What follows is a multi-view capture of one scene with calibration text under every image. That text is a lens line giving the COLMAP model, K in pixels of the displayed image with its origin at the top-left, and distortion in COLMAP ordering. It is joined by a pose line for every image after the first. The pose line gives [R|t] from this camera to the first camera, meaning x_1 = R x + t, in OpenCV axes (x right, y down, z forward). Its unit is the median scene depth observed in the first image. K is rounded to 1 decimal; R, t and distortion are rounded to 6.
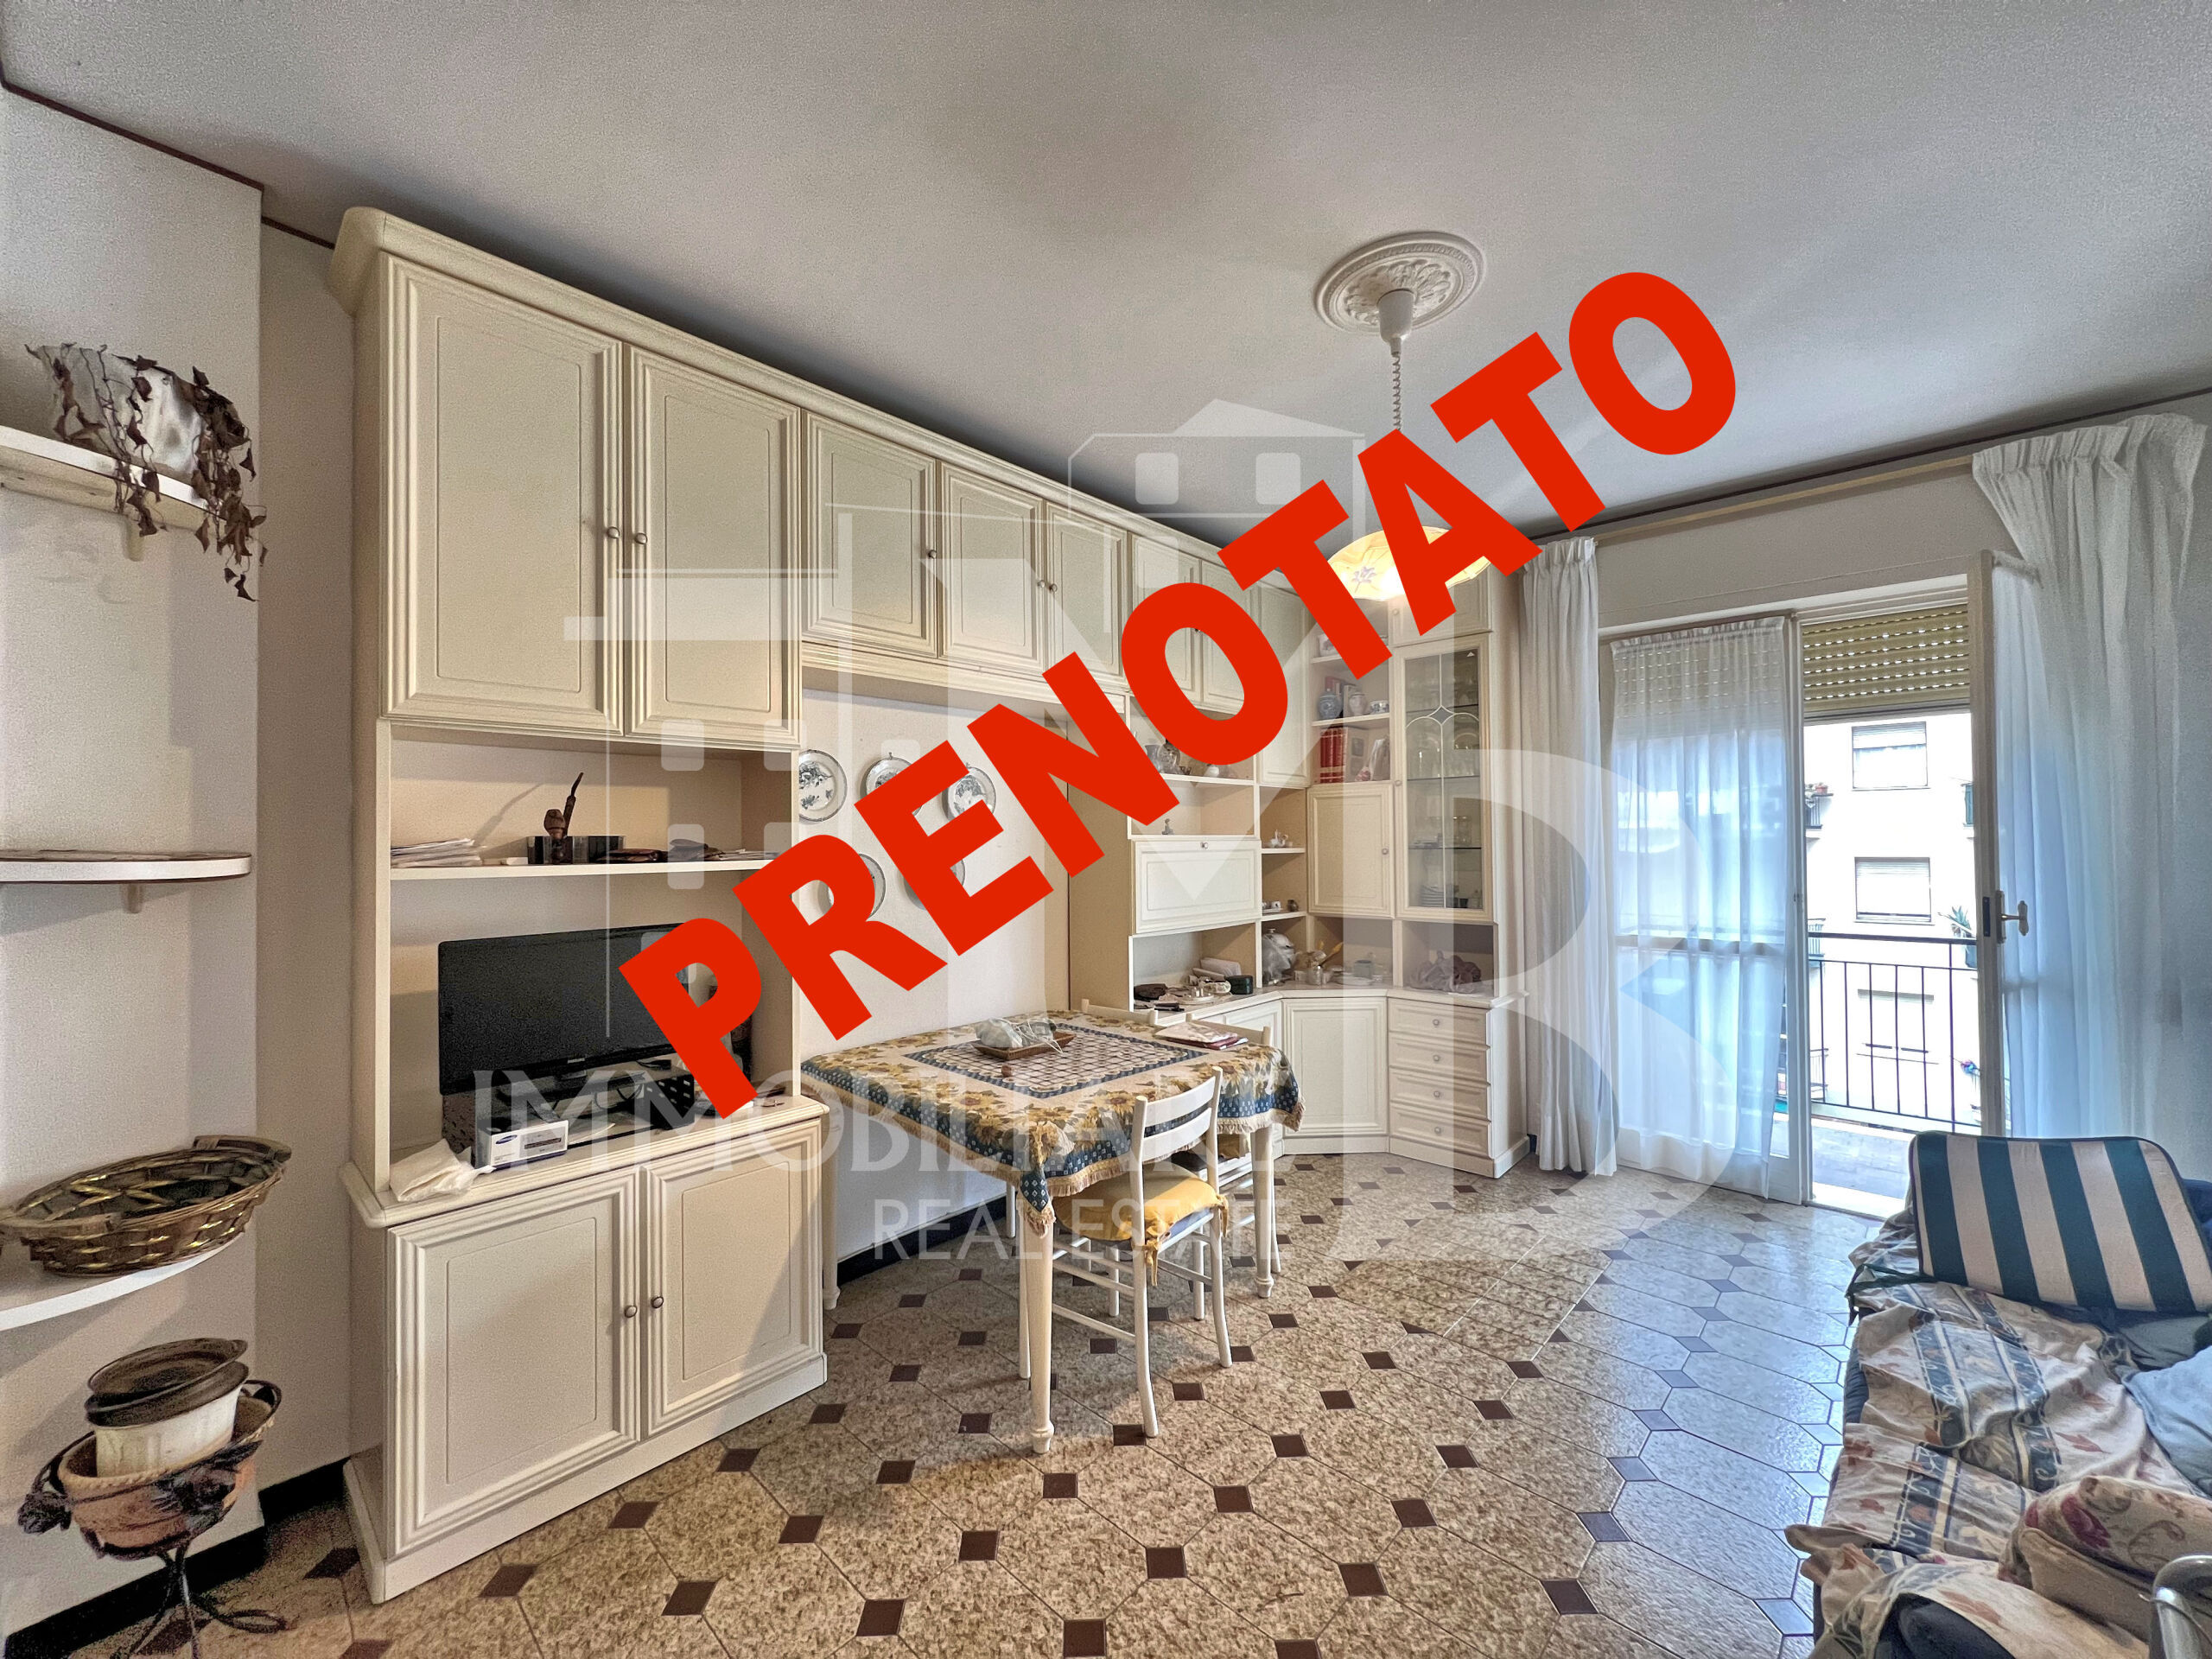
lens RADIAL K [[882.1, 0, 1104.4], [0, 882.1, 826.8], [0, 0, 1]] dist [-0.001472, -0.000144]
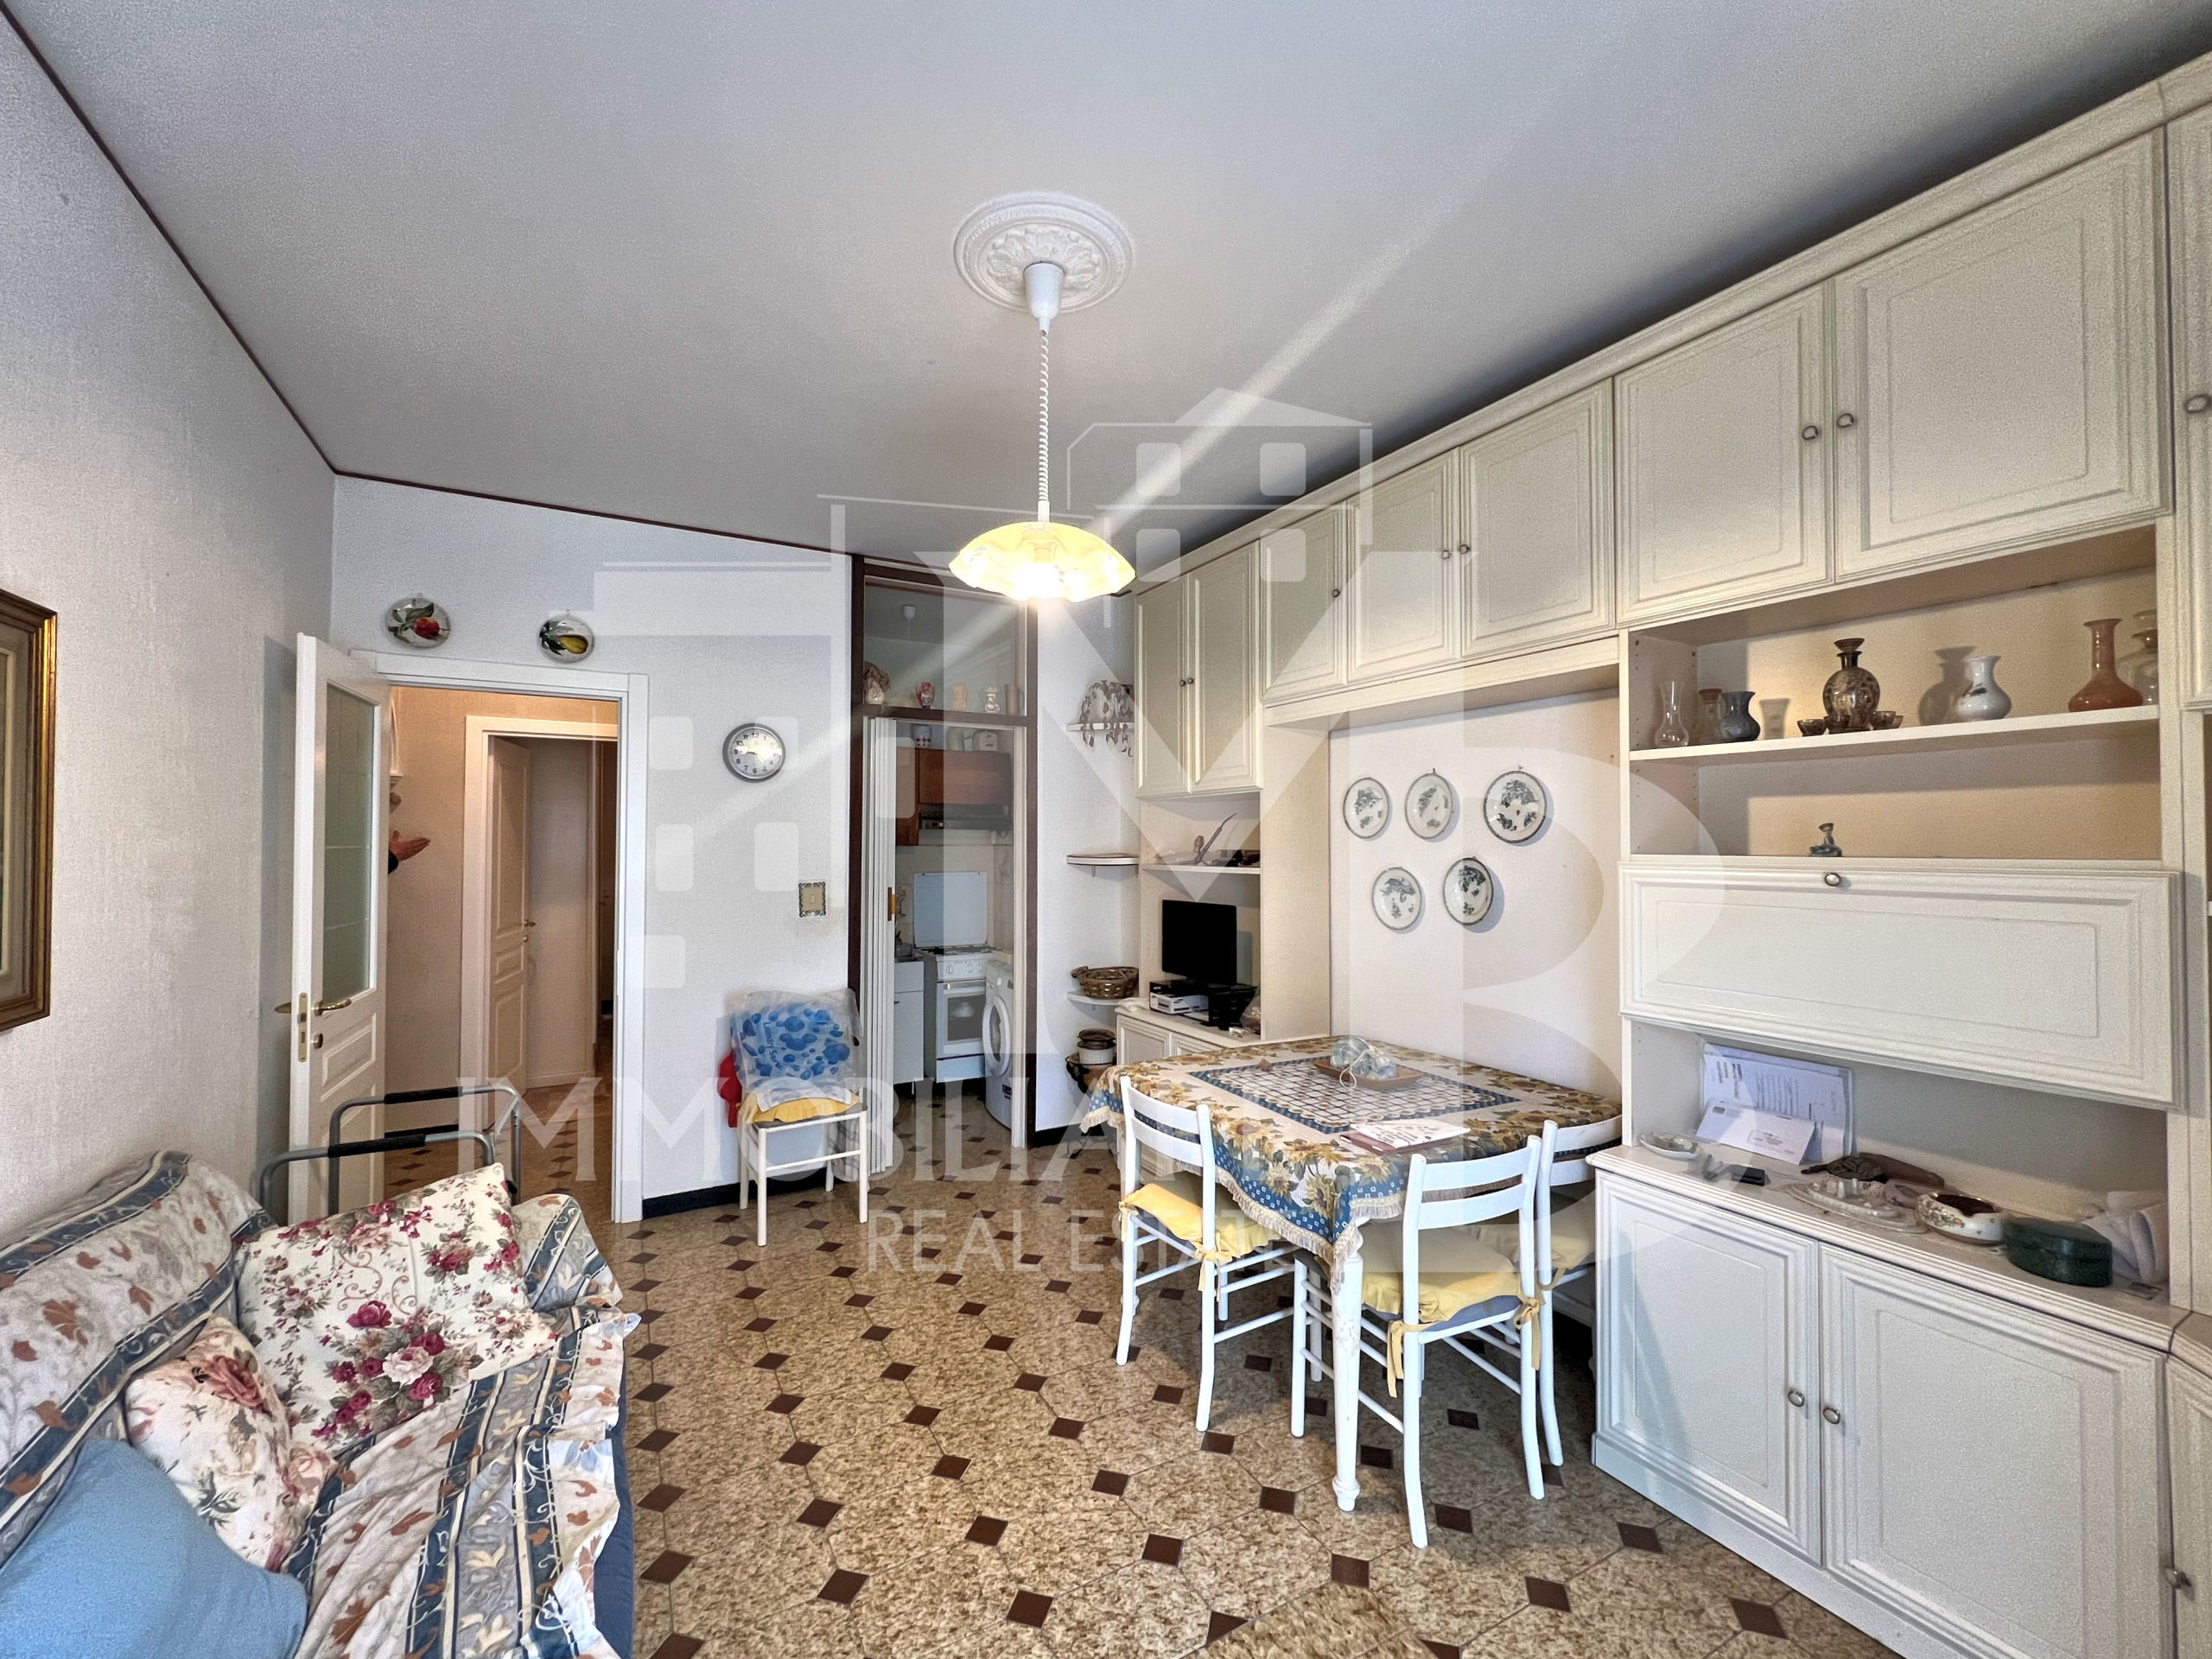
lens RADIAL K [[906.1, 0, 1103.2], [0, 906.1, 827.2], [0, 0, 1]] dist [-0.003744, 0.000183]
pose [[-0.304316, -0.009643, -0.952522, 1.165659], [0.016536, 0.999745, -0.015404, -0.010197], [0.952428, -0.020439, -0.304079, 1.296449]]
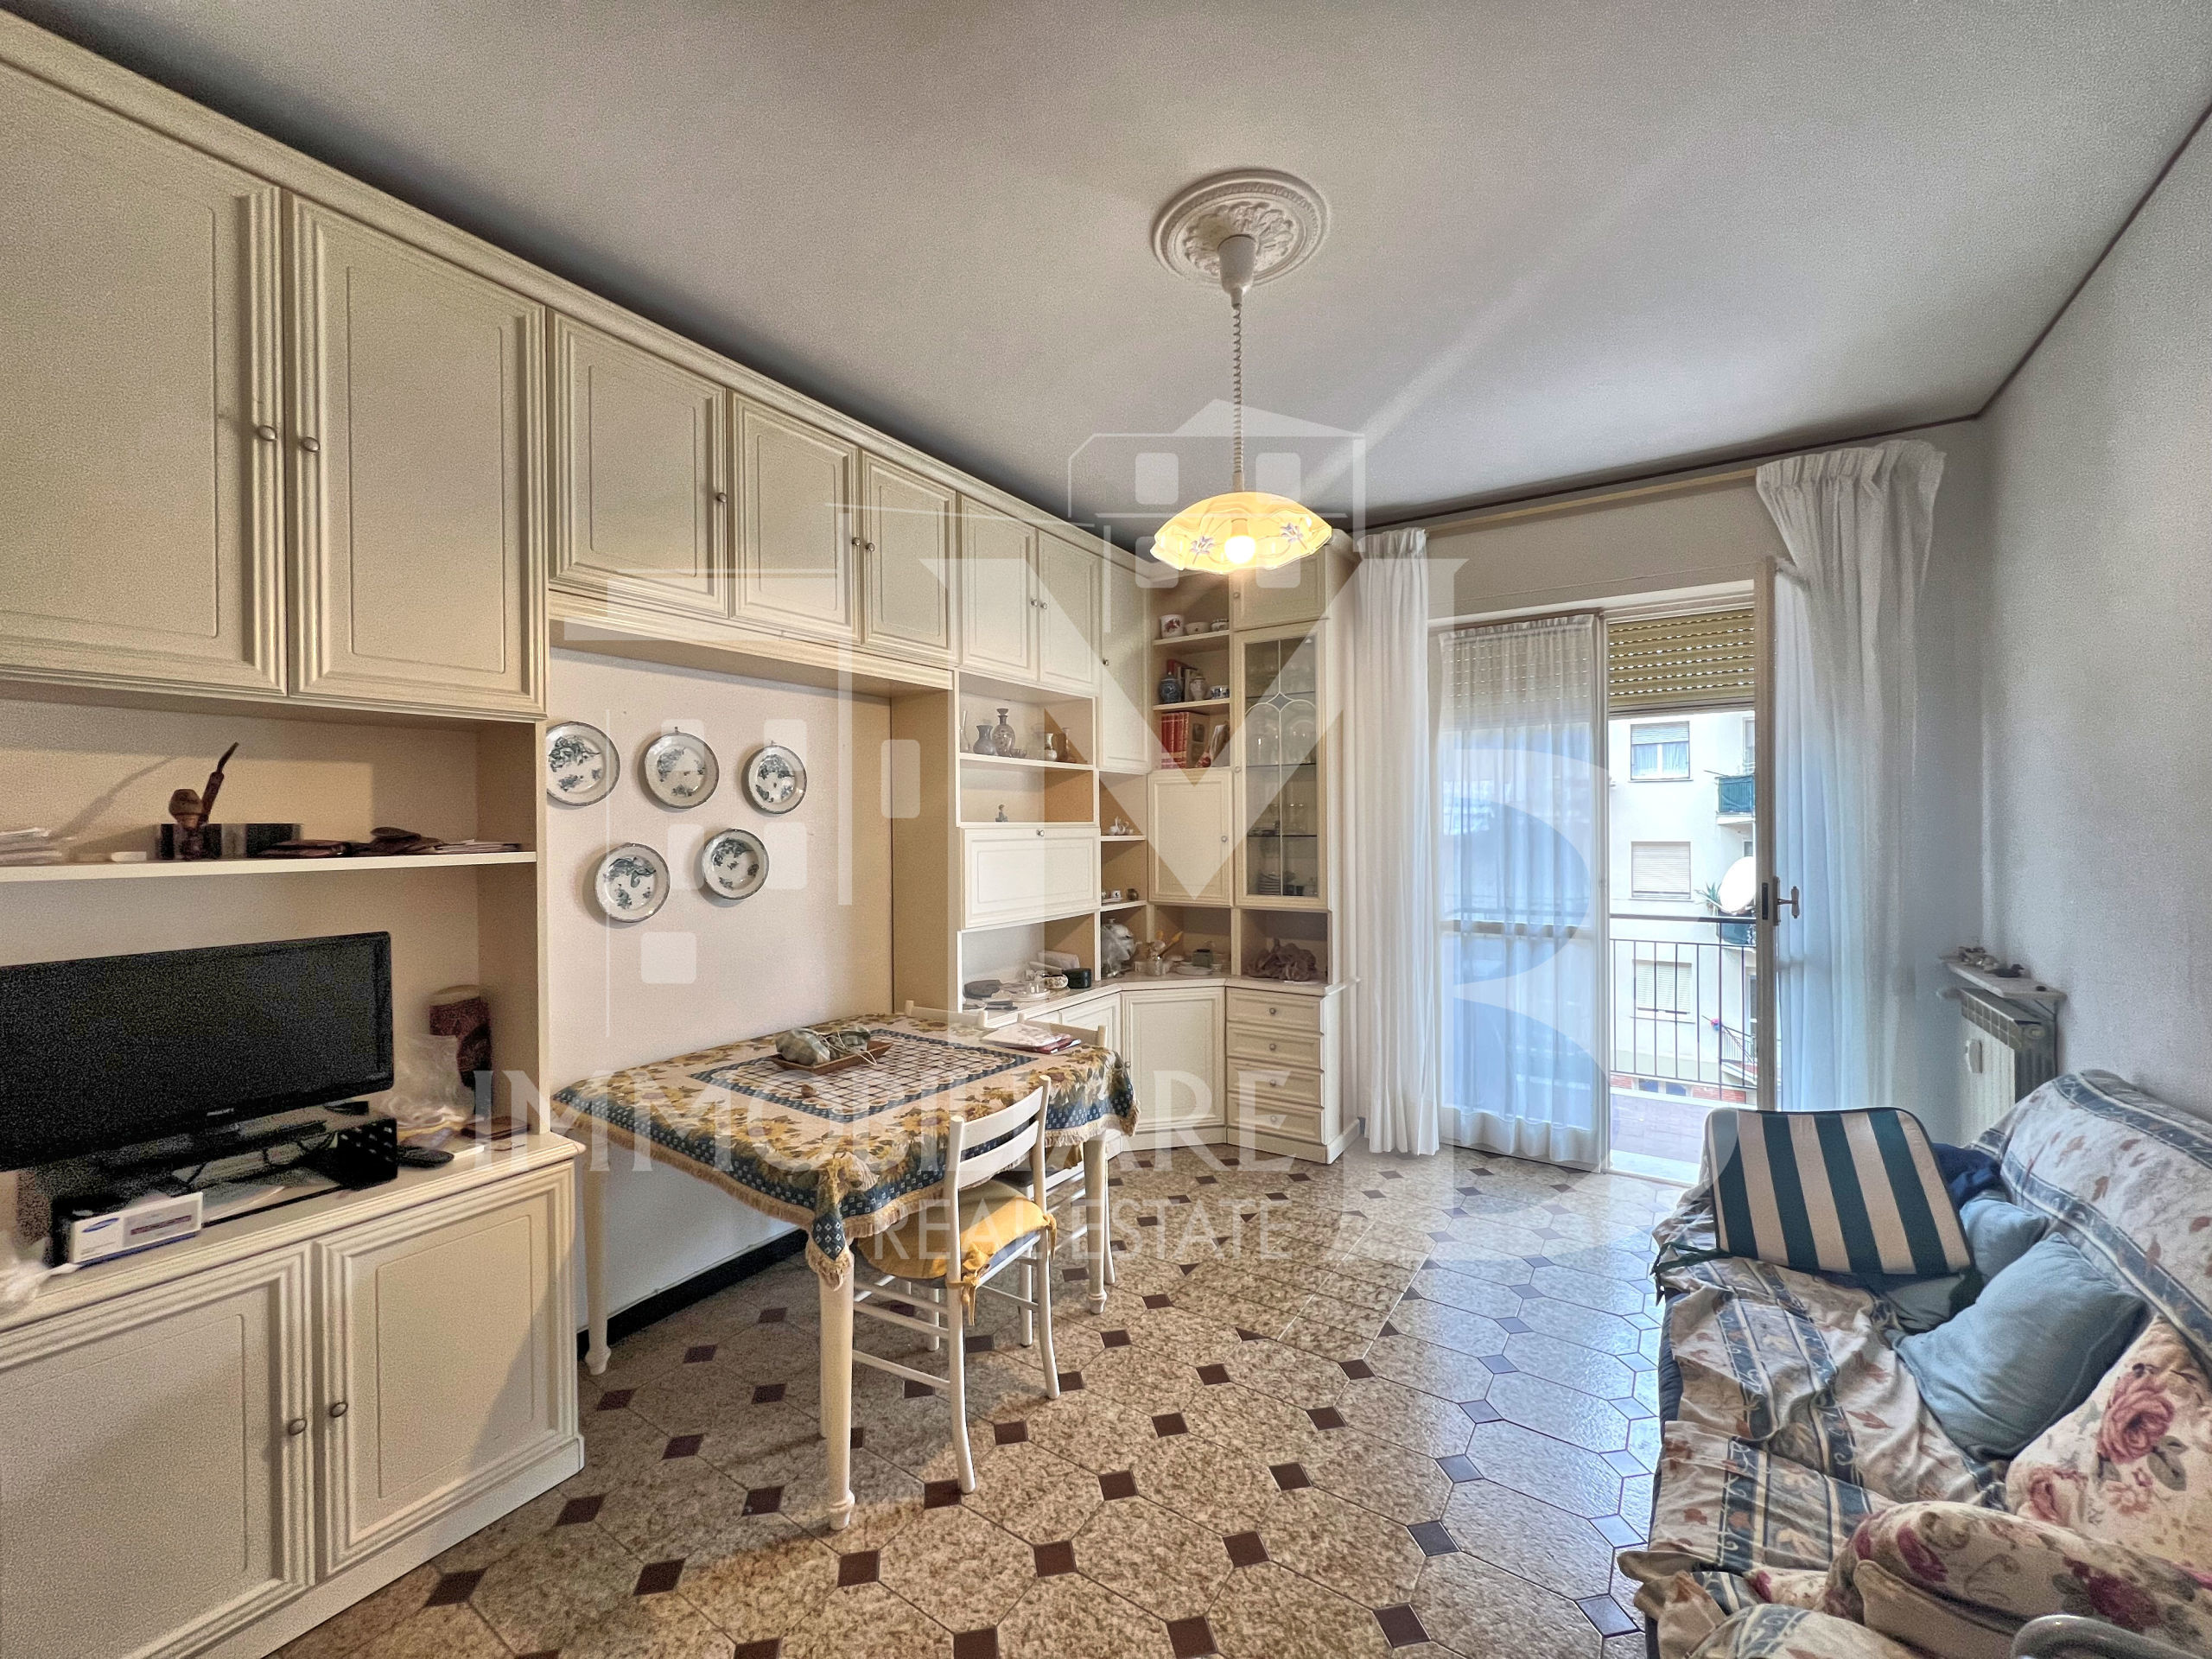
lens RADIAL K [[882.1, 0, 1104.4], [0, 882.1, 826.8], [0, 0, 1]] dist [-0.001472, -0.000144]
pose [[0.985639, 0.001338, 0.168860, 0.036340], [-0.004275, 0.999846, 0.017028, -0.003381], [-0.168812, -0.017505, 0.985493, 0.096816]]
